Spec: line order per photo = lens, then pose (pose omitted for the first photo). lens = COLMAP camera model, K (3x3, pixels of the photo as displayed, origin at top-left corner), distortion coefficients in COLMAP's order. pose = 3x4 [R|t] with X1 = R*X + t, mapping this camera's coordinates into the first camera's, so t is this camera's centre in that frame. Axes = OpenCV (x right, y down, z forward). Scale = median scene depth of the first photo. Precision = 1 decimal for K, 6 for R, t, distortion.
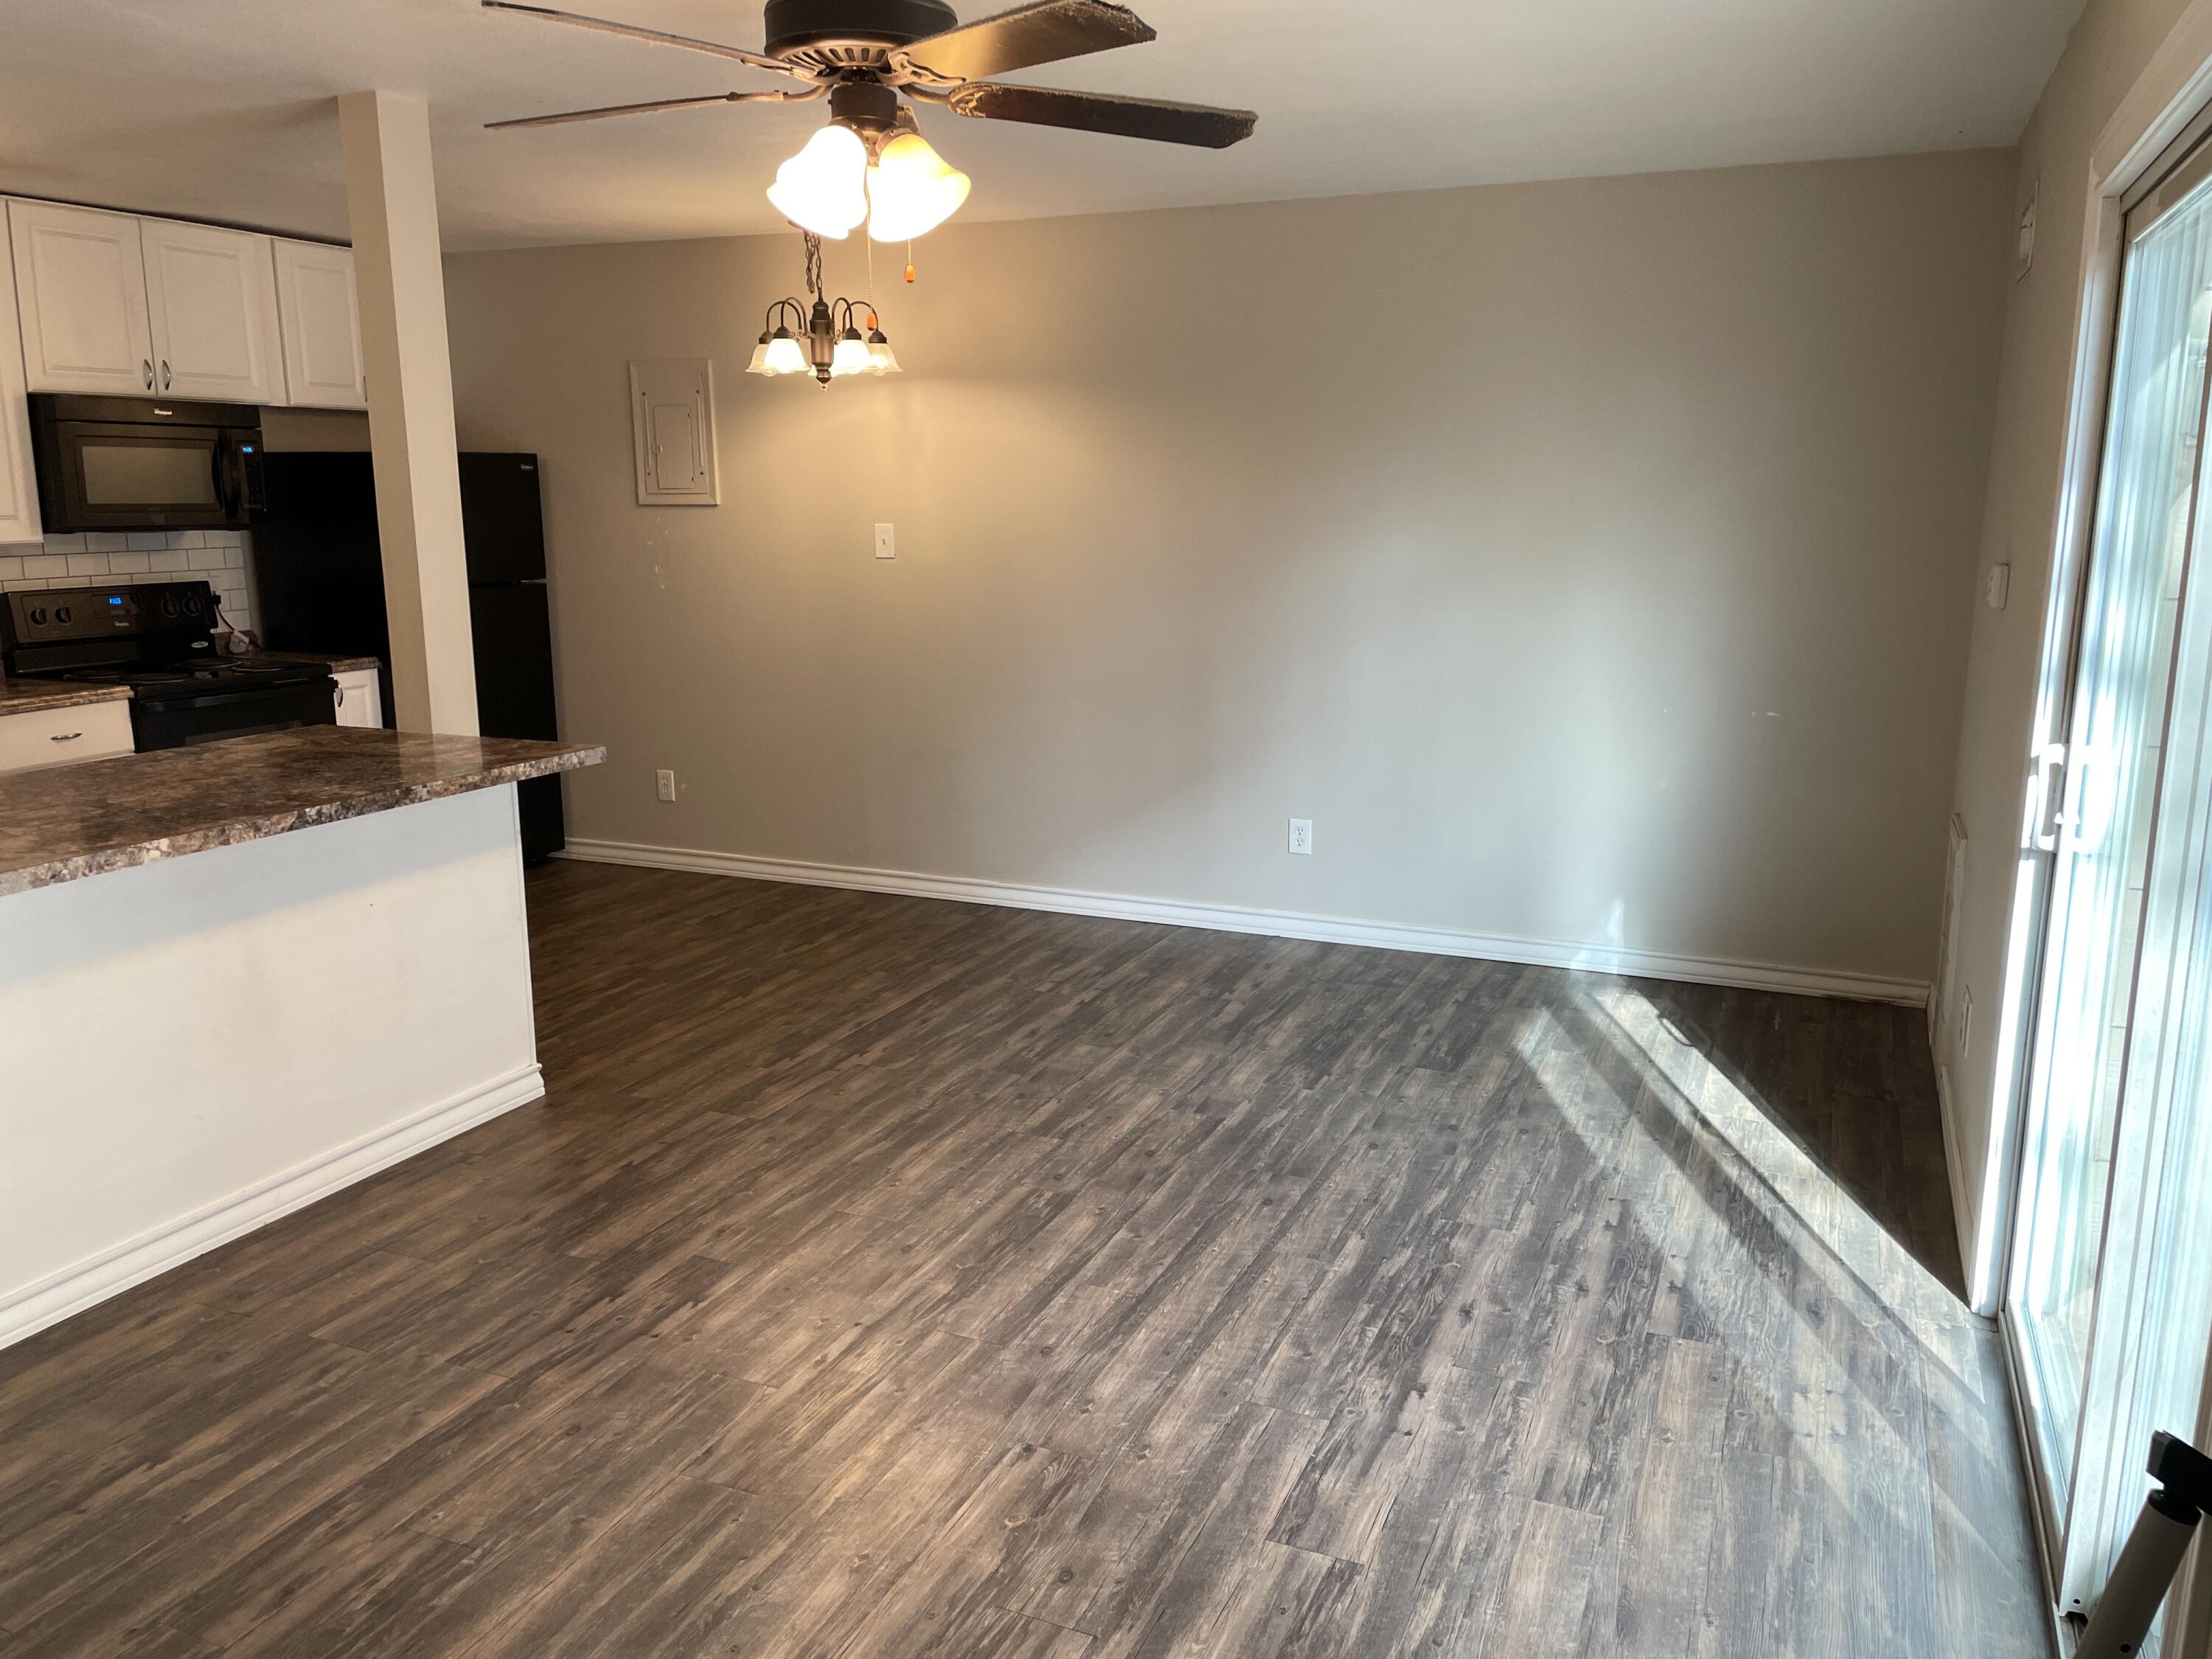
lens RADIAL K [[1660.8, 0, 1098.3], [0, 1660.8, 832.7], [0, 0, 1]] dist [0.090863, -0.111878]
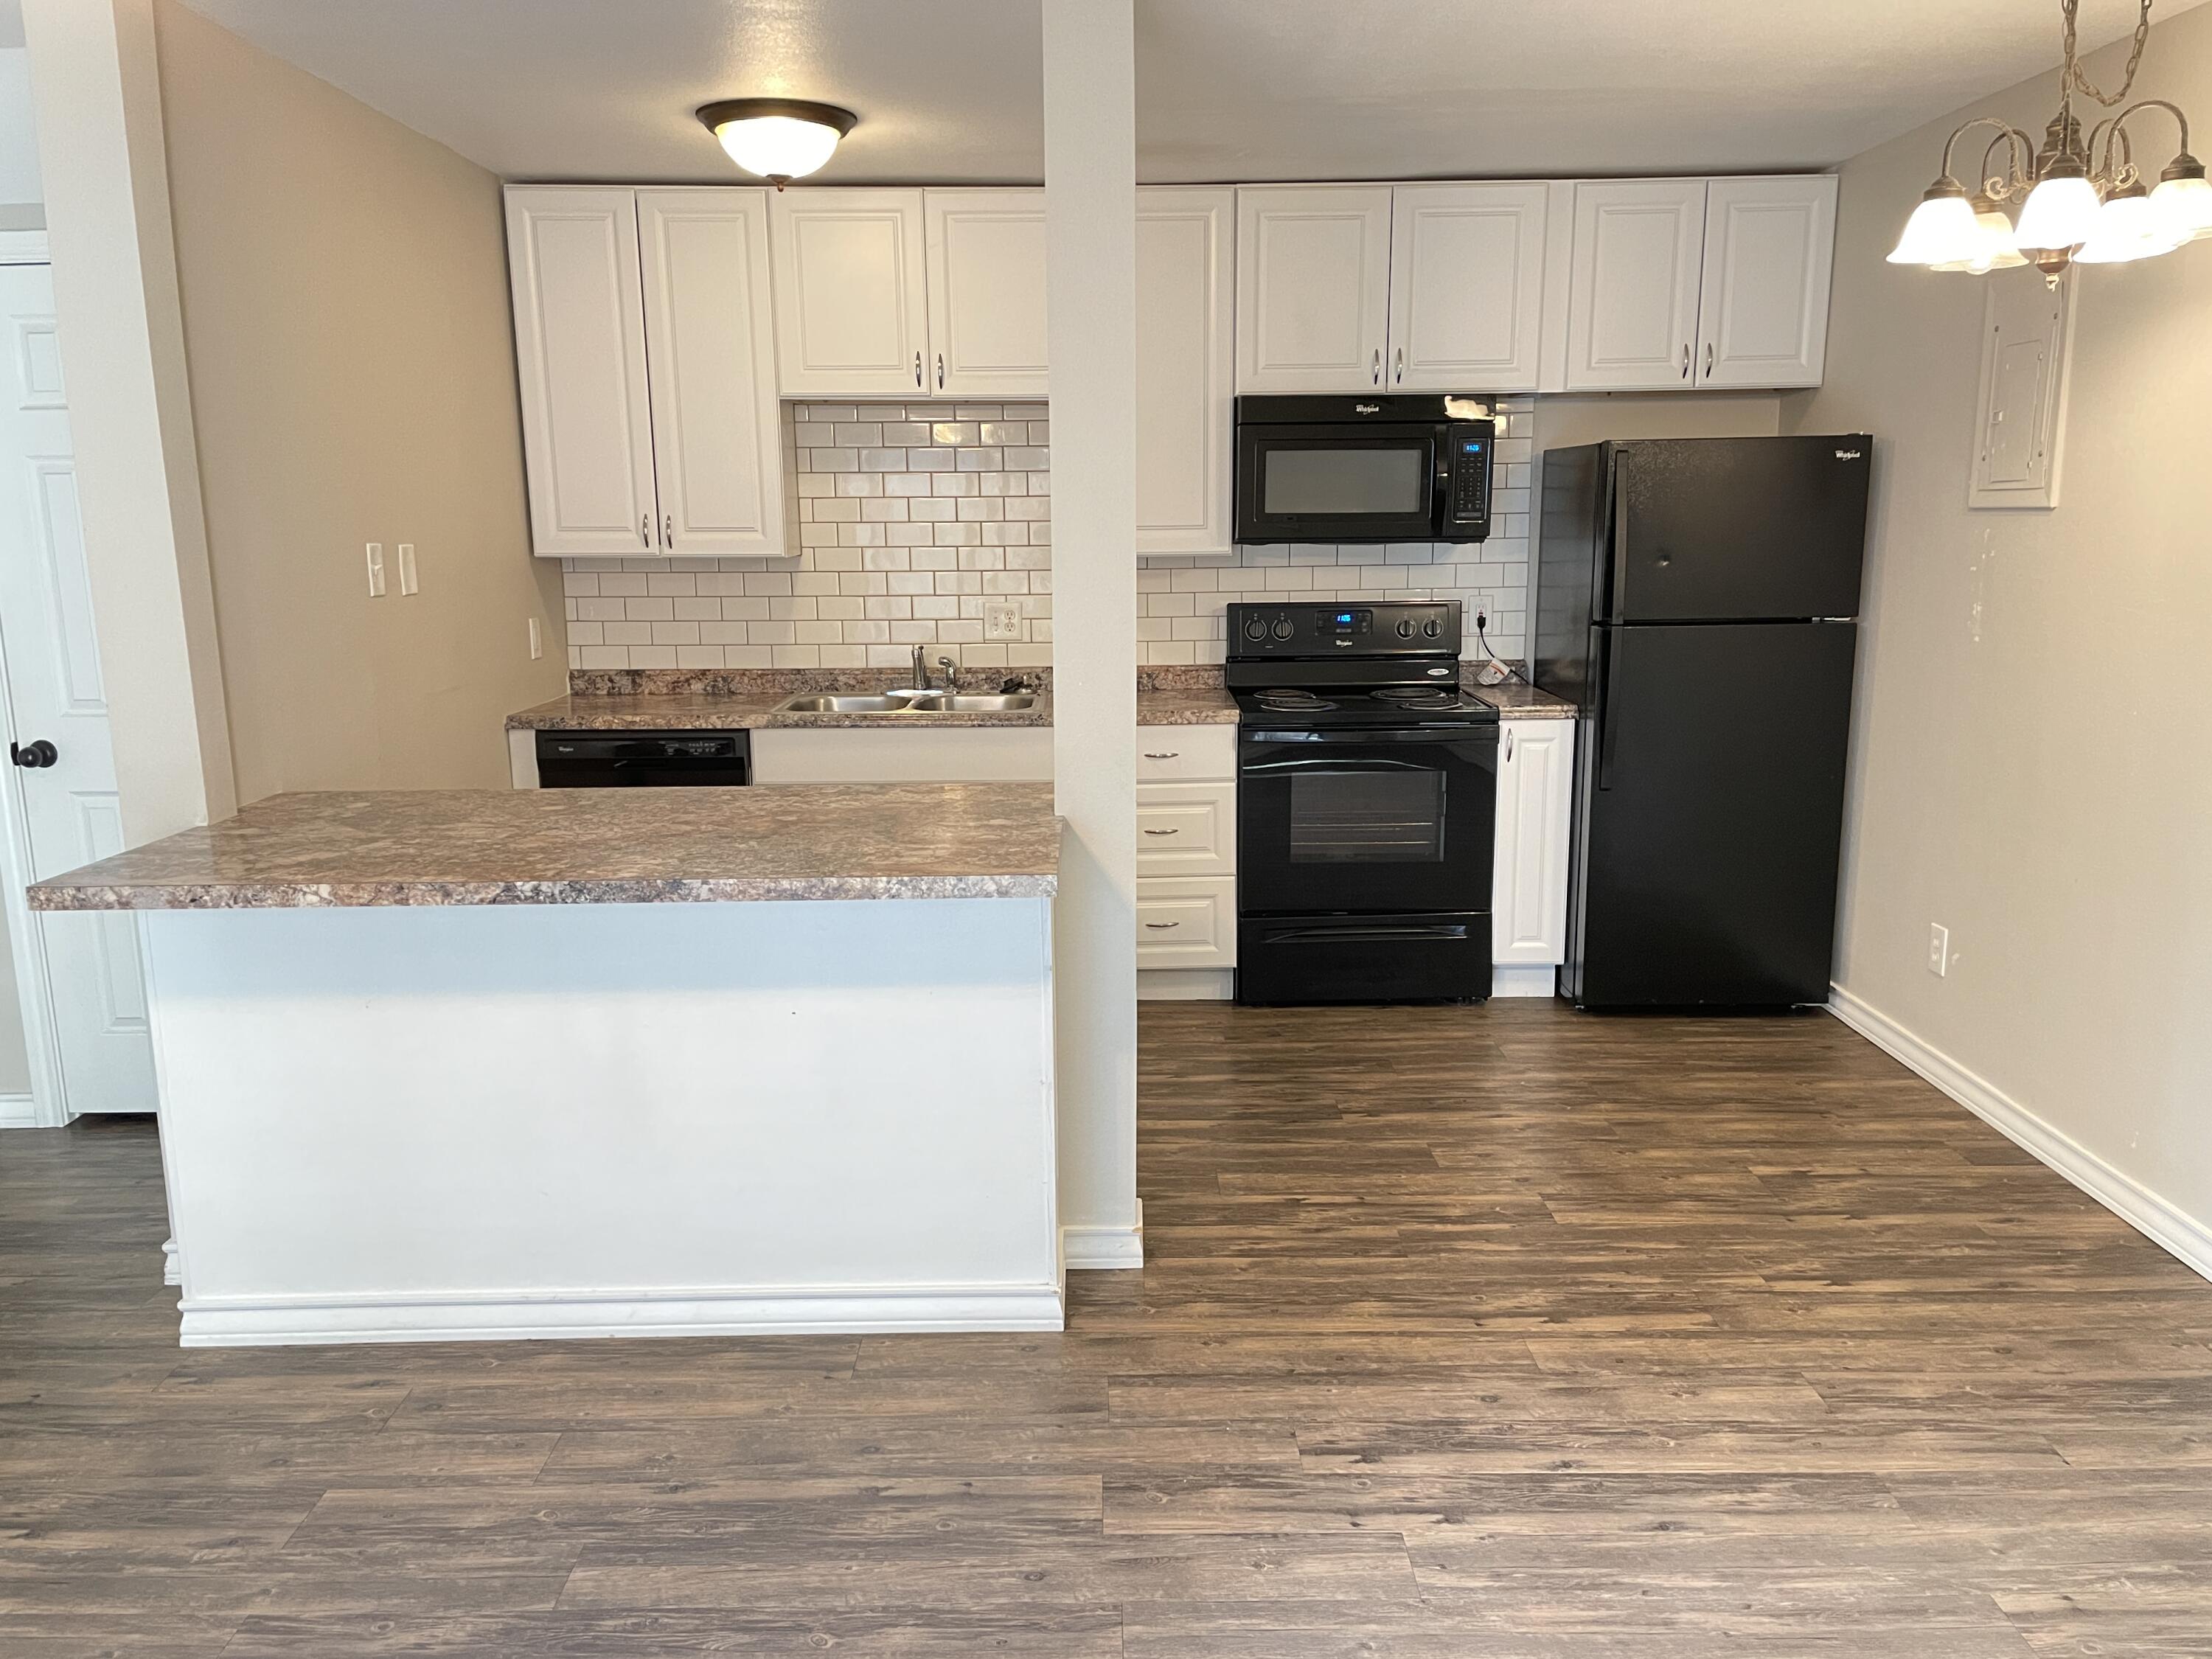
lens RADIAL K [[1660.8, 0, 1098.3], [0, 1660.8, 832.7], [0, 0, 1]] dist [0.090863, -0.111878]
pose [[0.403651, 0.174453, -0.898127, 0.338508], [-0.177220, 0.977969, 0.110313, -0.161058], [0.897585, 0.114638, 0.425675, 0.818262]]
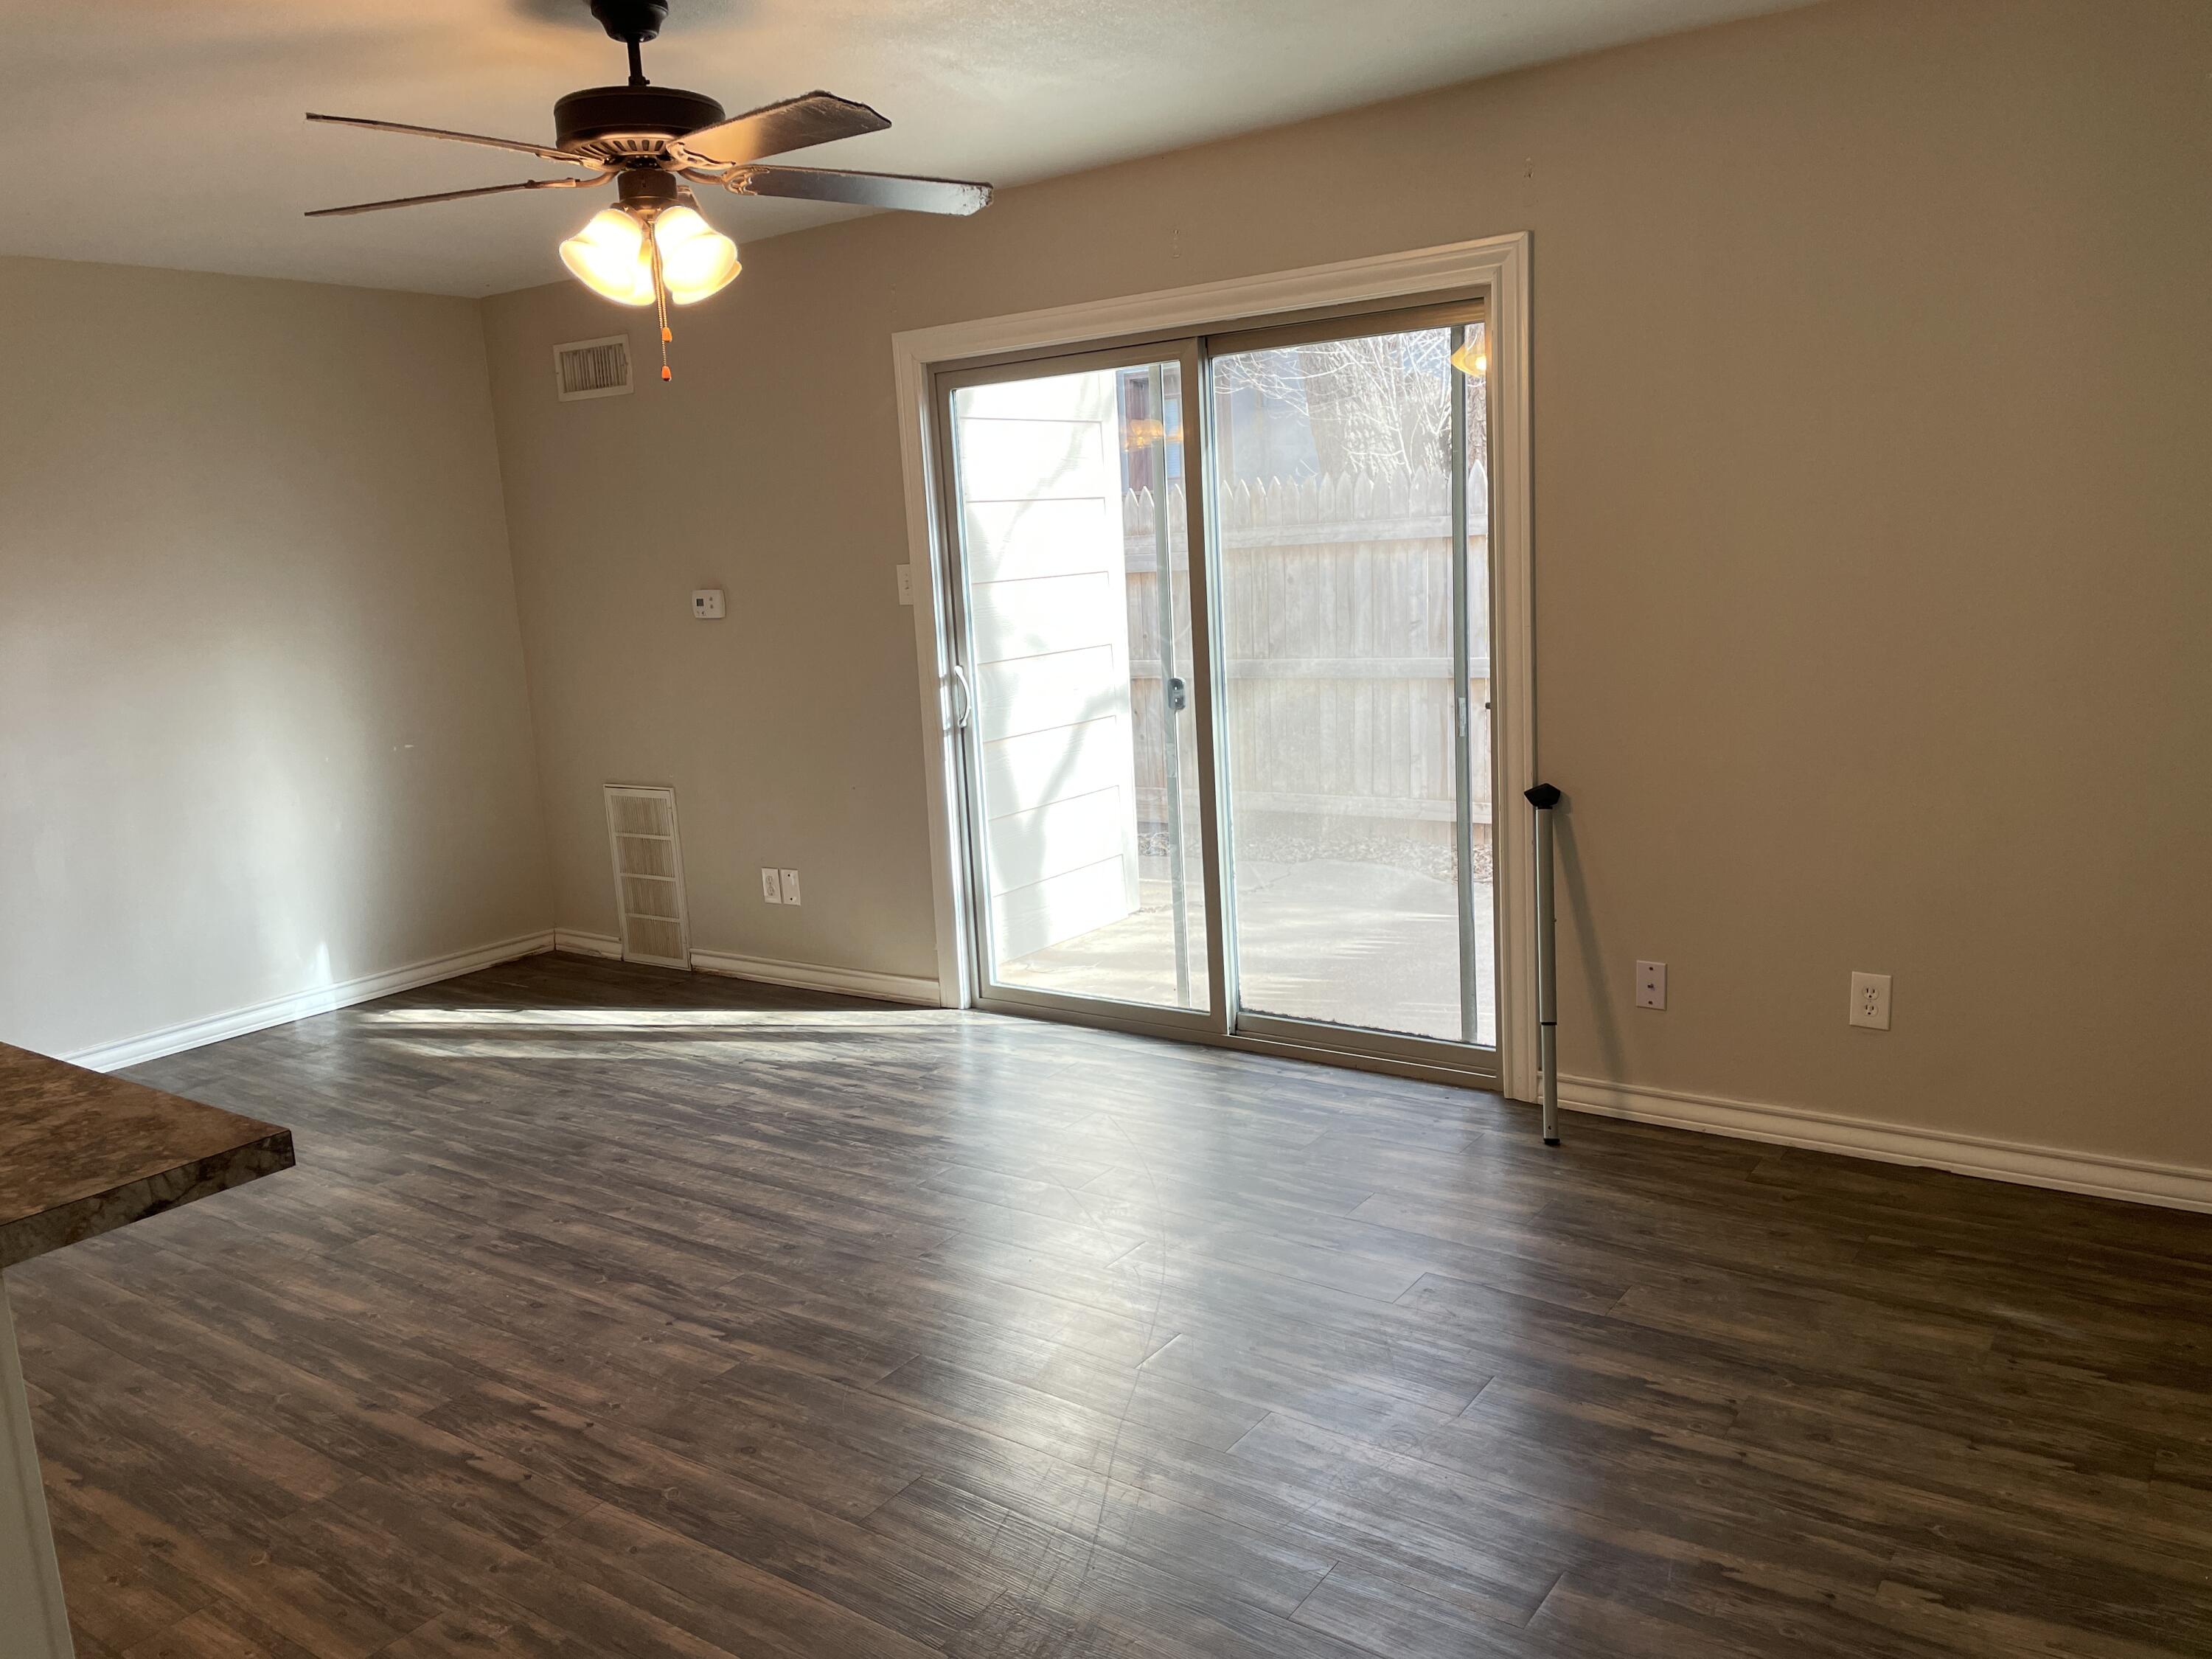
lens RADIAL K [[1660.8, 0, 1098.3], [0, 1660.8, 832.7], [0, 0, 1]] dist [0.090863, -0.111878]
pose [[0.202774, -0.179511, 0.962631, -0.906499], [0.249099, 0.960170, 0.126580, -0.058716], [-0.947012, 0.214123, 0.239414, 0.370671]]
